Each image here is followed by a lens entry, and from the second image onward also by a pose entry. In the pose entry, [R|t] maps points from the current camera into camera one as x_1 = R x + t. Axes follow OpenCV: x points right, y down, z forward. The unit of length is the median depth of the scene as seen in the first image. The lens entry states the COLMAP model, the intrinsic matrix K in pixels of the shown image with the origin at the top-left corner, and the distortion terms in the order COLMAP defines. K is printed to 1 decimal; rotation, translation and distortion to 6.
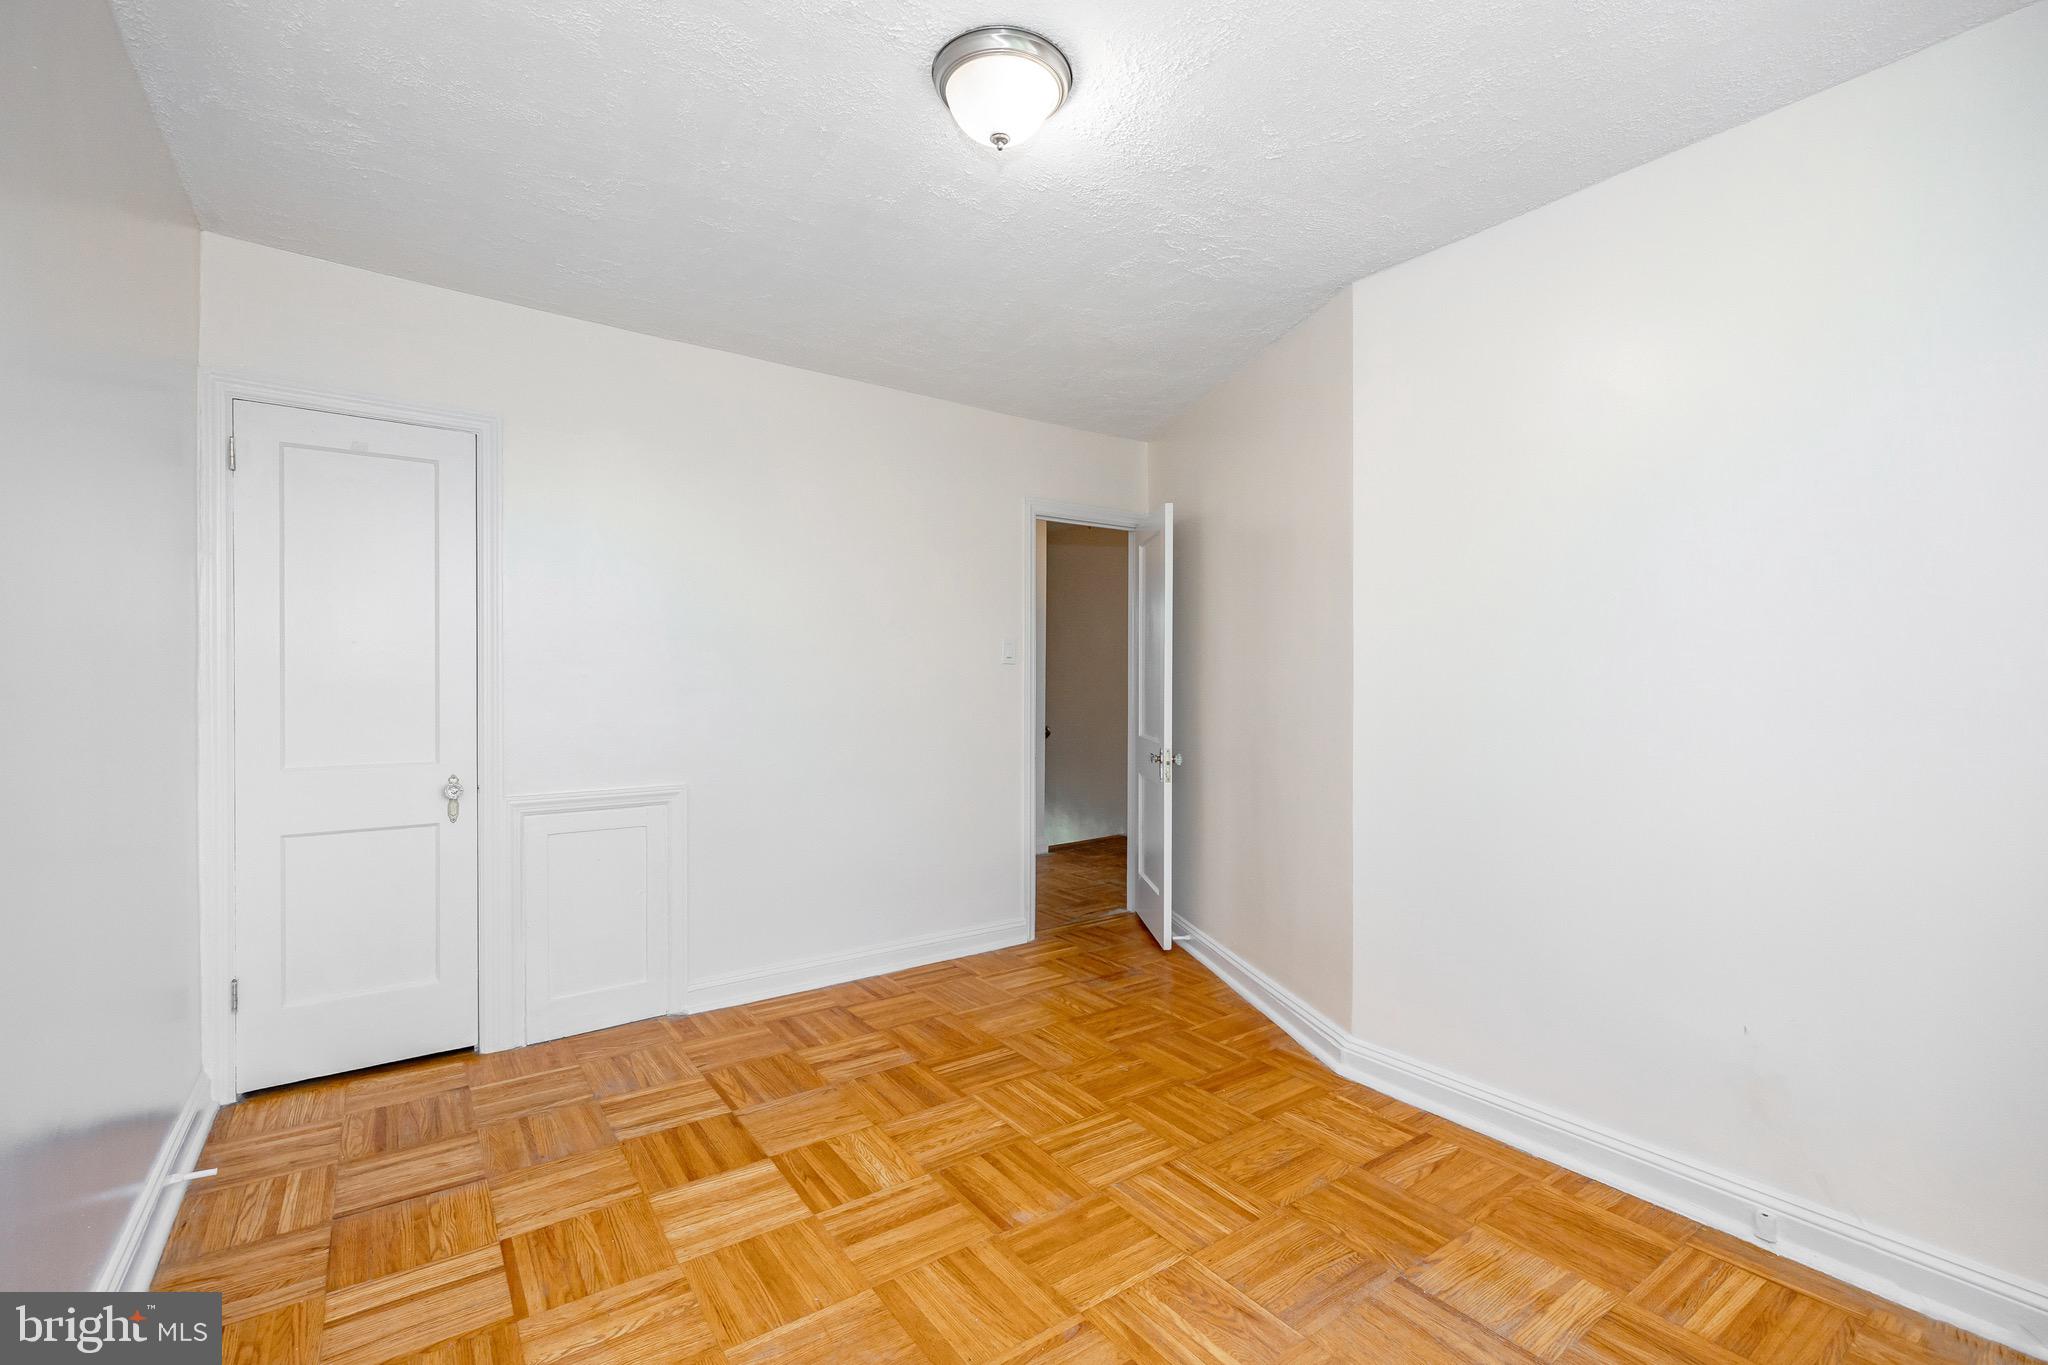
lens RADIAL K [[917.6, 0, 986.5], [0, 917.6, 674.1], [0, 0, 1]] dist [-0.011001, 0.000173]
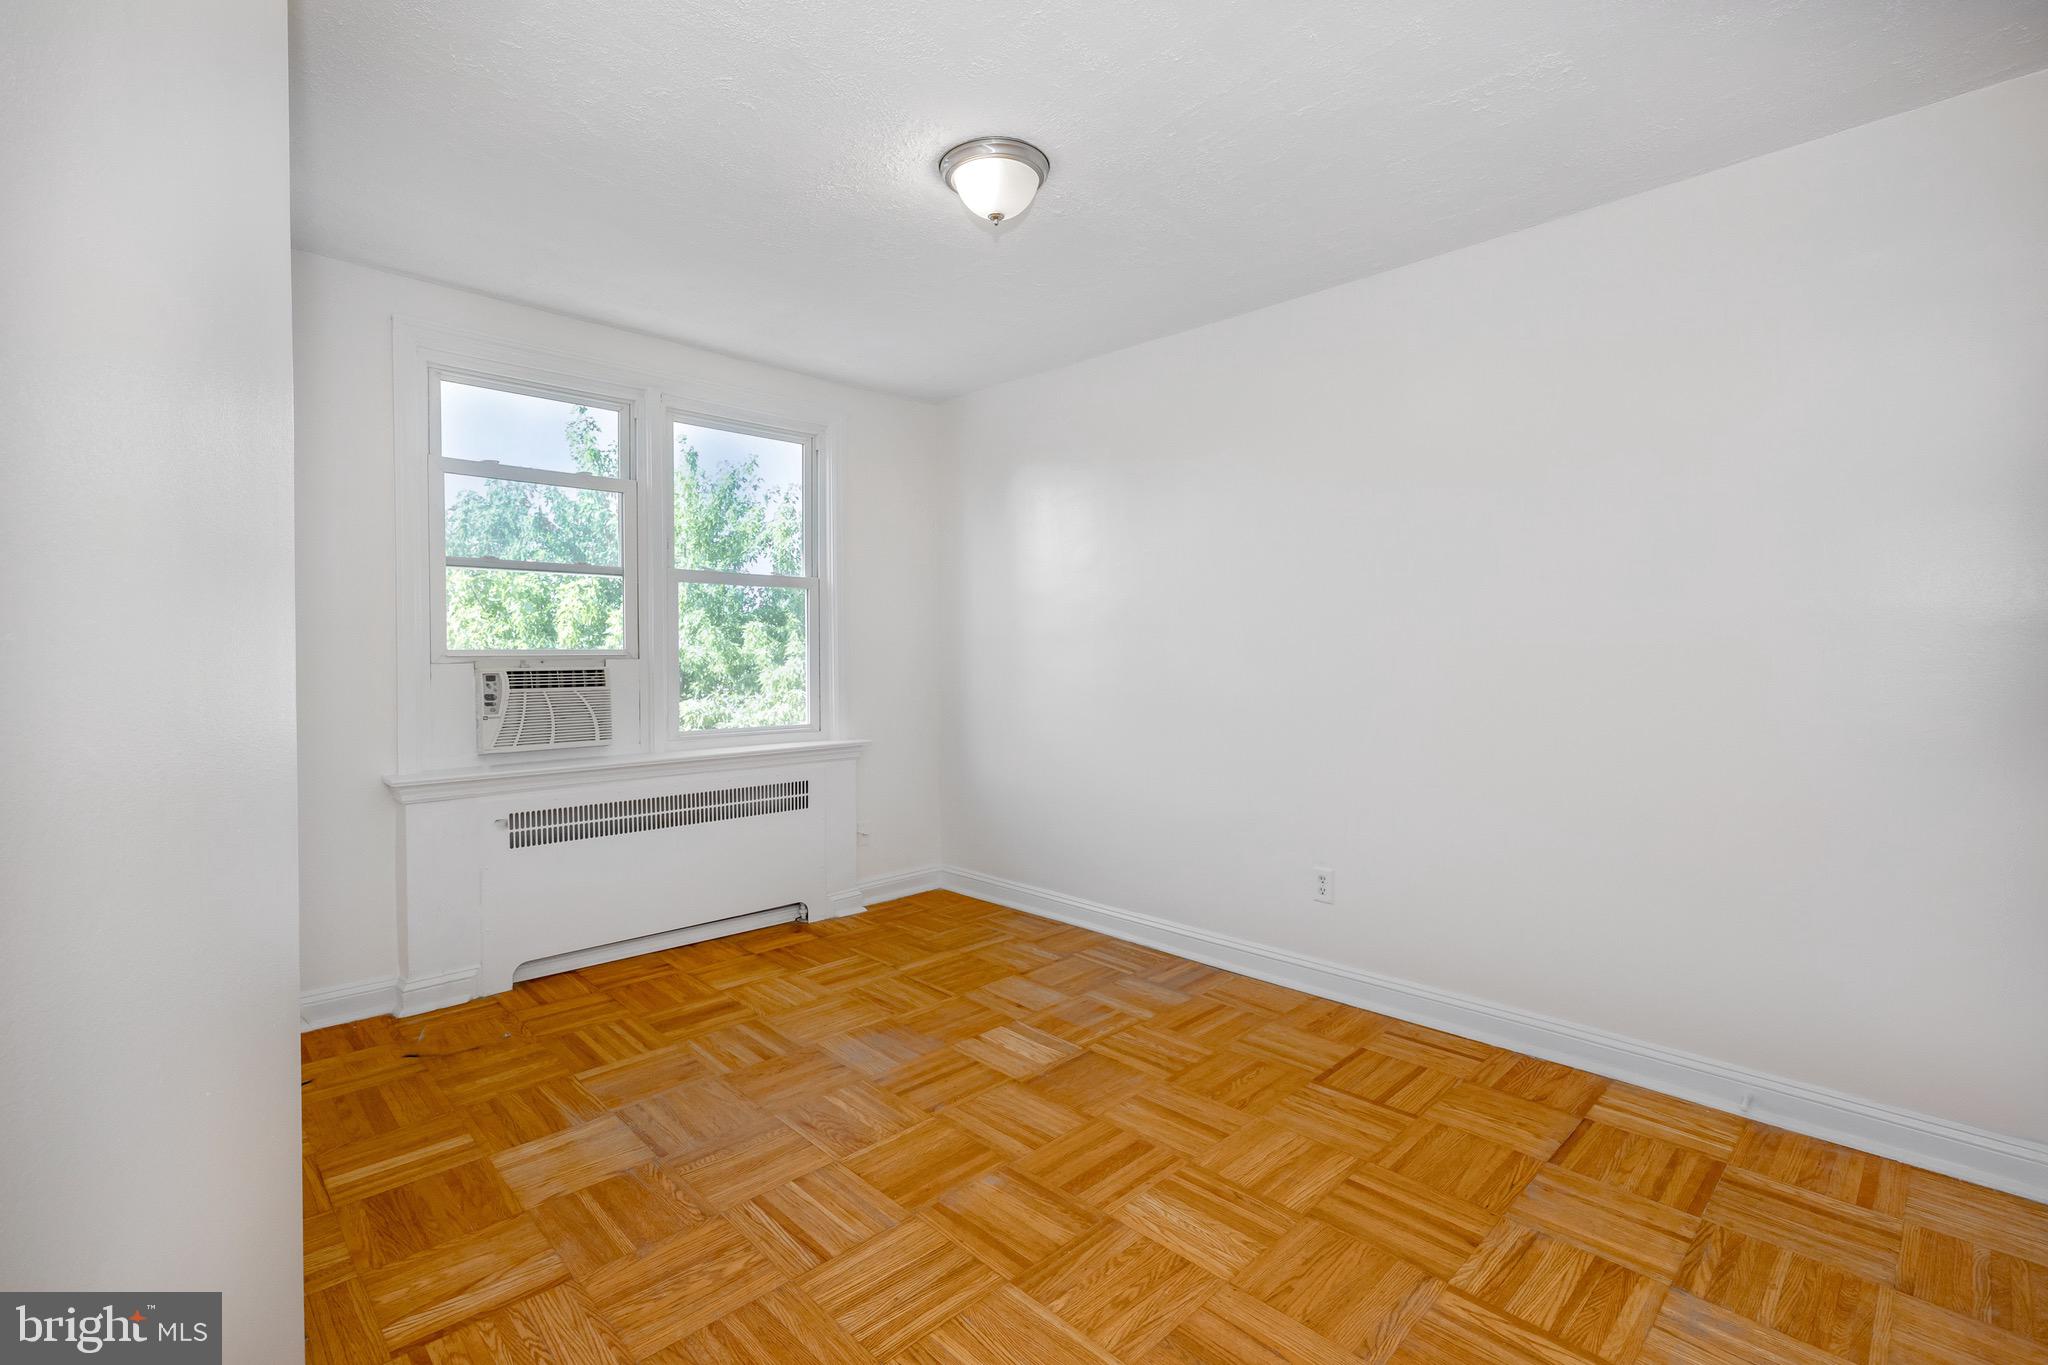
lens RADIAL K [[924.1, 0, 1024.0], [0, 924.1, 682.5], [0, 0, 1]] dist [0.000050, -0.000001]
pose [[-0.979135, 0.008460, -0.203033, 0.201162], [0.000157, 0.999164, 0.040874, 0.003851], [0.203210, 0.039990, -0.978318, 1.928383]]
